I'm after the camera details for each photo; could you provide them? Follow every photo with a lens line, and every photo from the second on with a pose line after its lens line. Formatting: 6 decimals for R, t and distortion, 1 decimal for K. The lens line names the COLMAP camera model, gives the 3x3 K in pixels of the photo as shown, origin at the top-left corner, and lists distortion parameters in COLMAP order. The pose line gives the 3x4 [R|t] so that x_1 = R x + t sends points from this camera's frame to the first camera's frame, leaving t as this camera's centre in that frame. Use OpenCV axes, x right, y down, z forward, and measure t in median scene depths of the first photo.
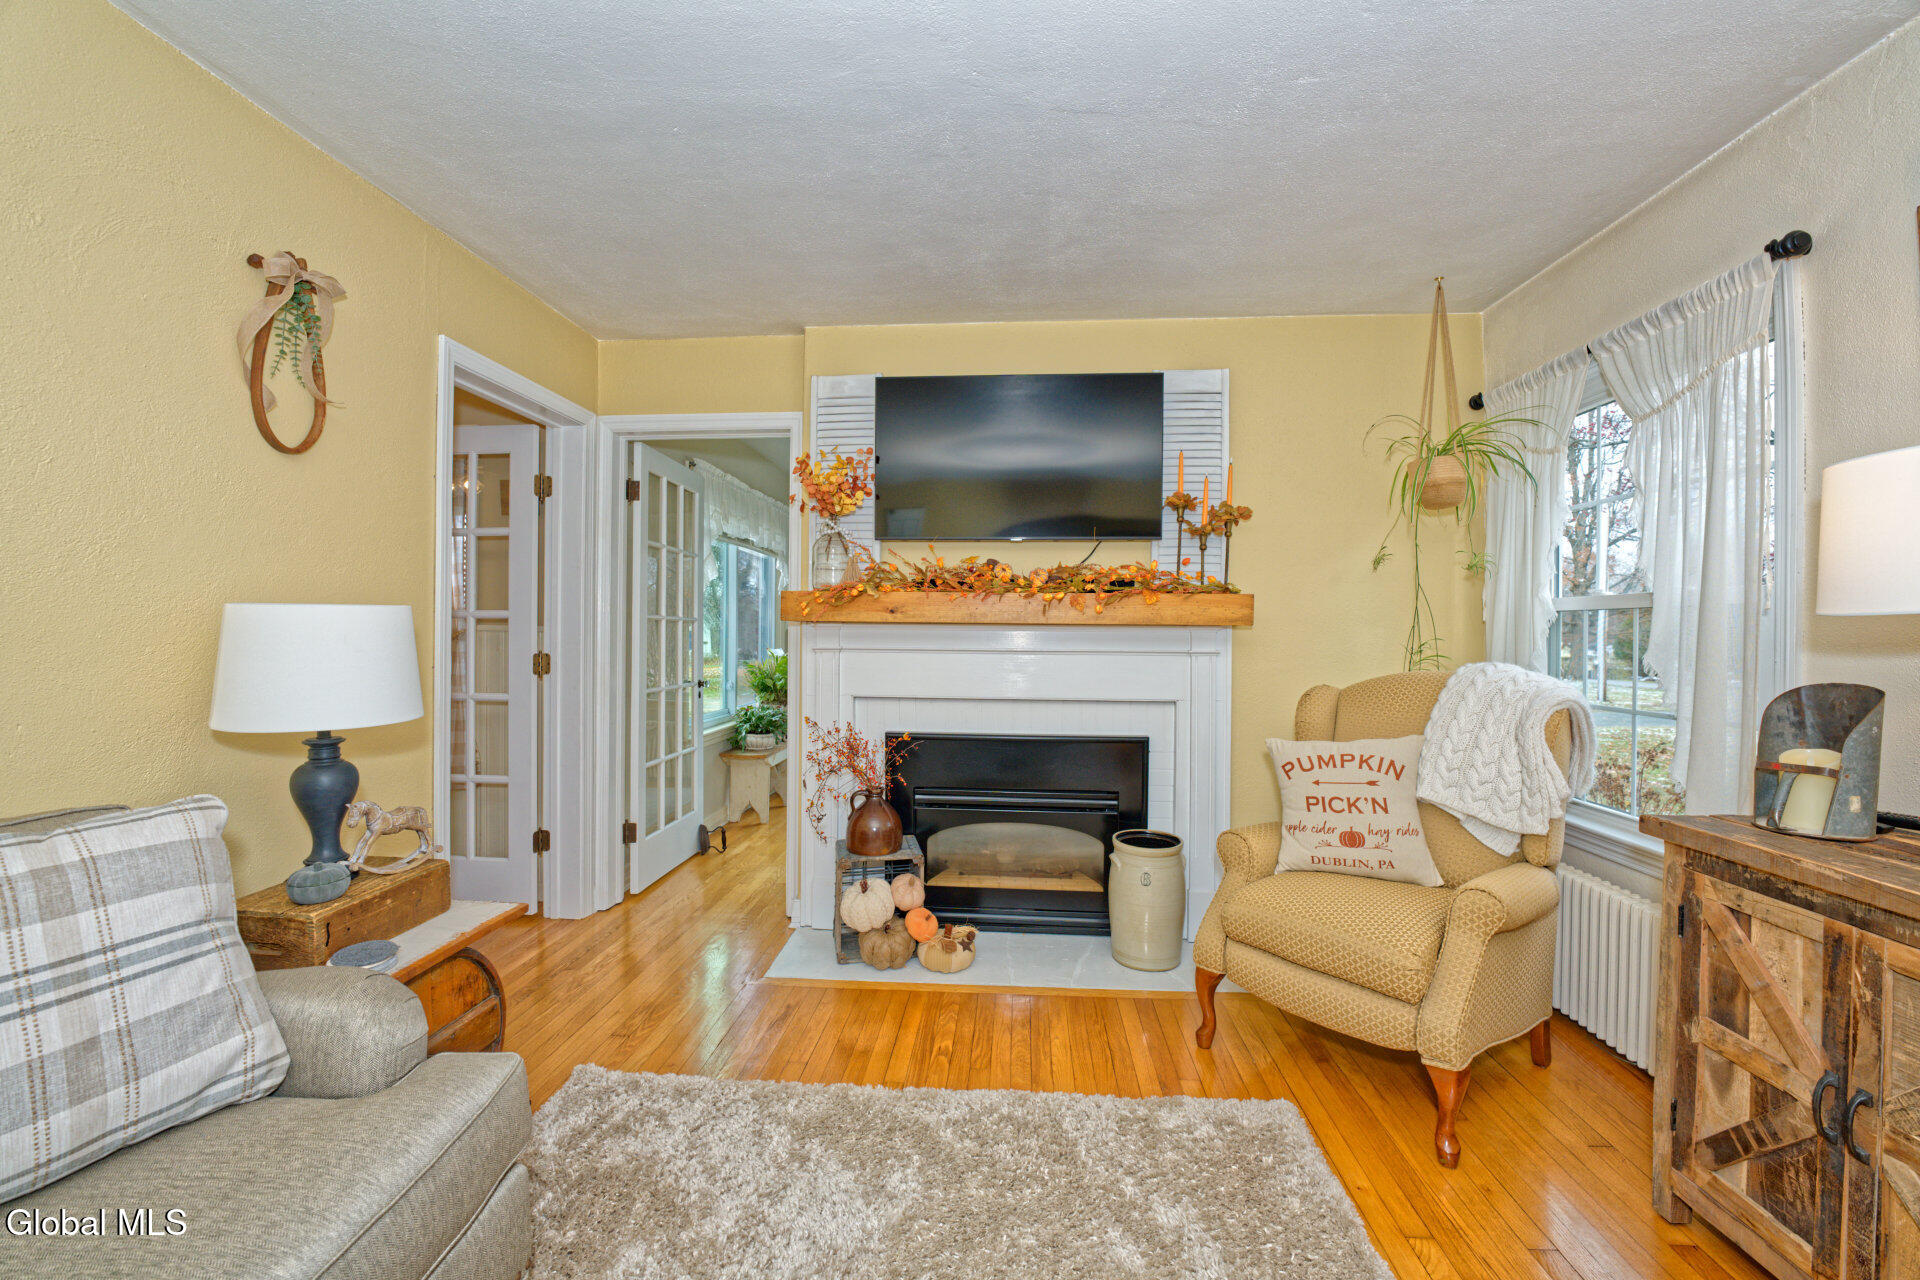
lens RADIAL K [[785.4, 0, 959.3], [0, 785.4, 634.2], [0, 0, 1]] dist [-0.021032, -0.000390]
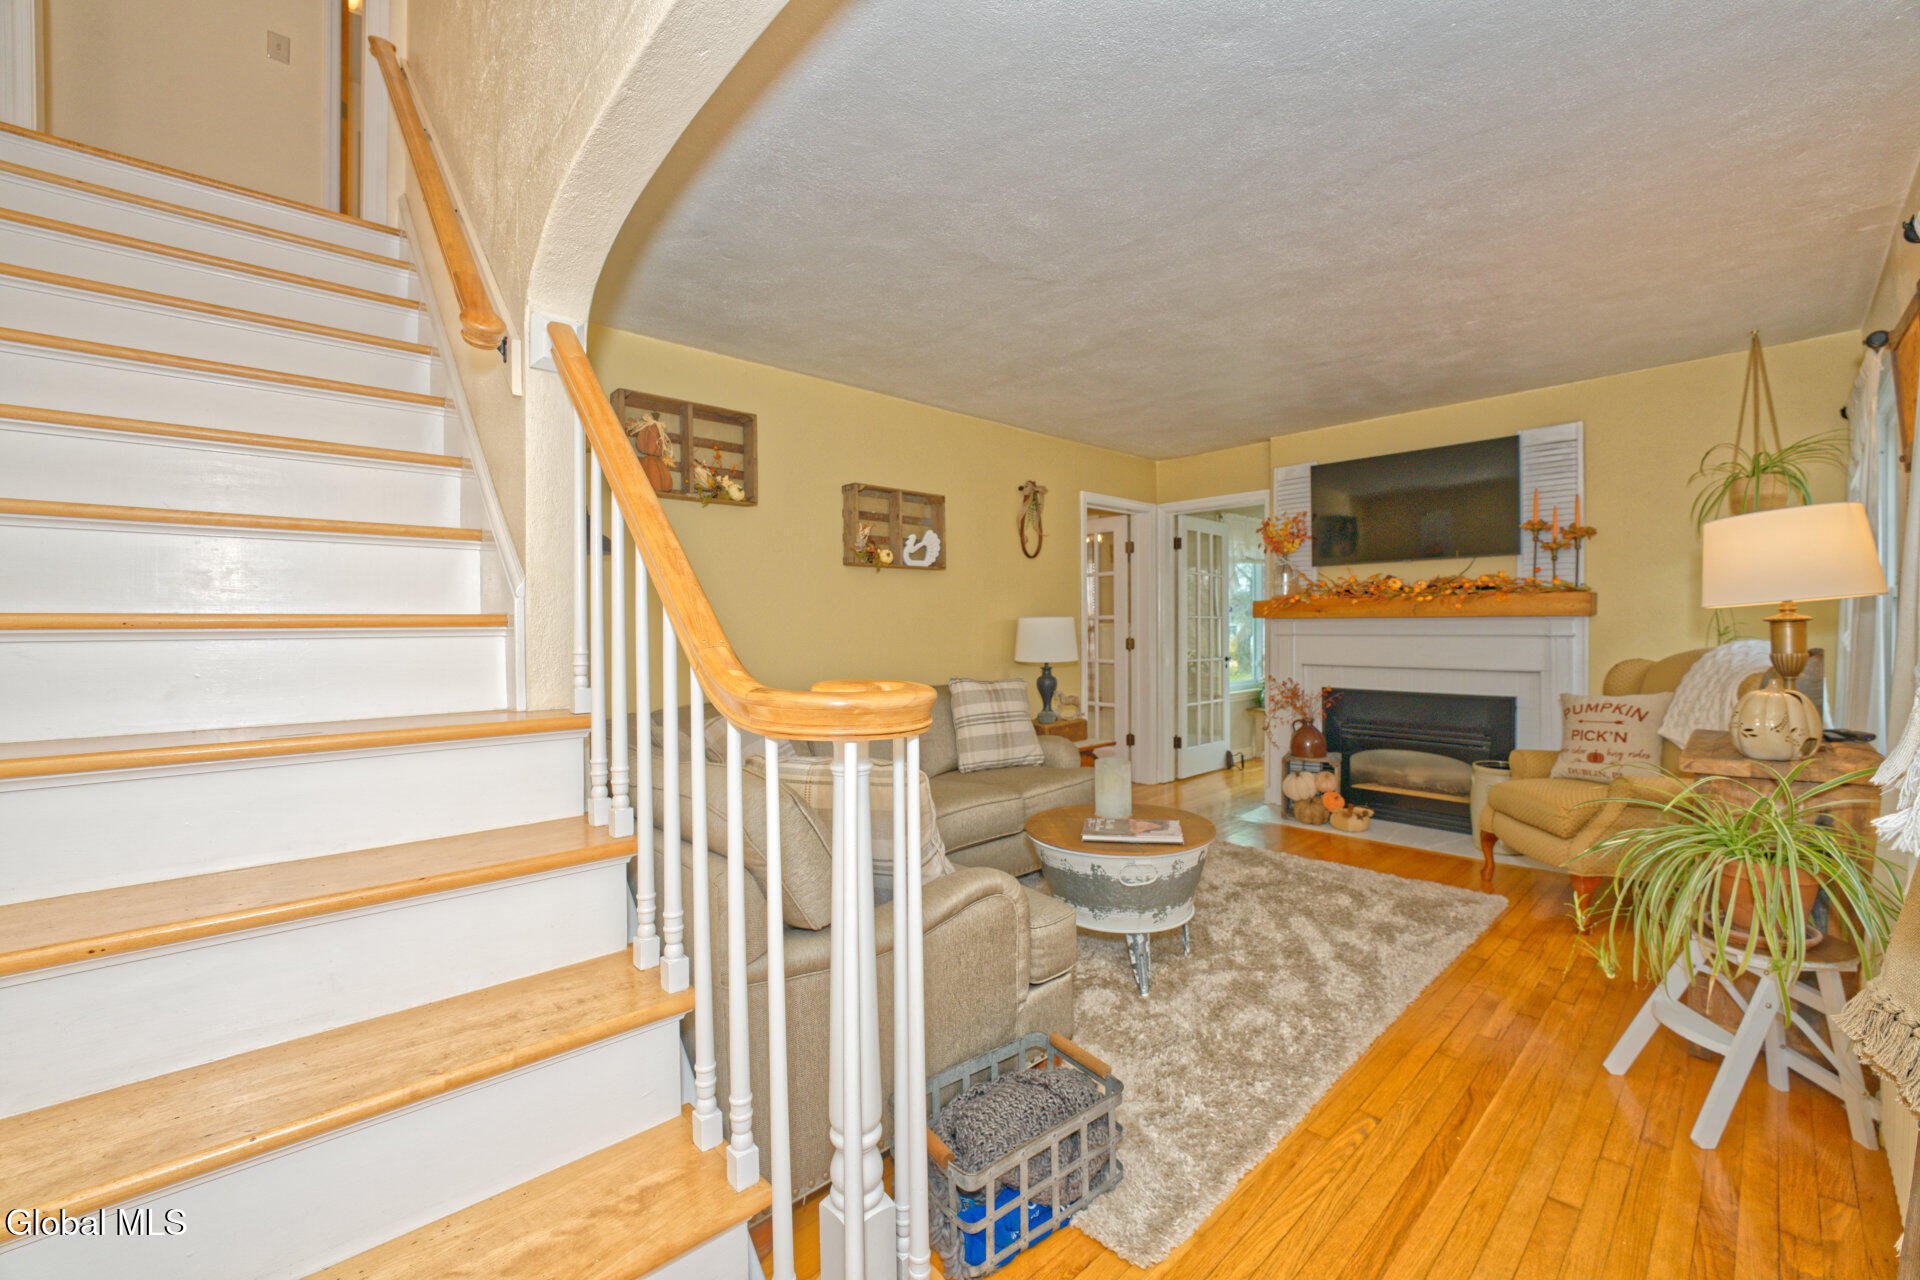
lens RADIAL K [[785.4, 0, 960.8], [0, 785.4, 635.1], [0, 0, 1]] dist [-0.021032, -0.000390]
pose [[0.736625, -0.005353, -0.676280, 0.461525], [0.011165, 0.999929, 0.004246, 0.005419], [0.676209, -0.010679, 0.736632, -0.692270]]
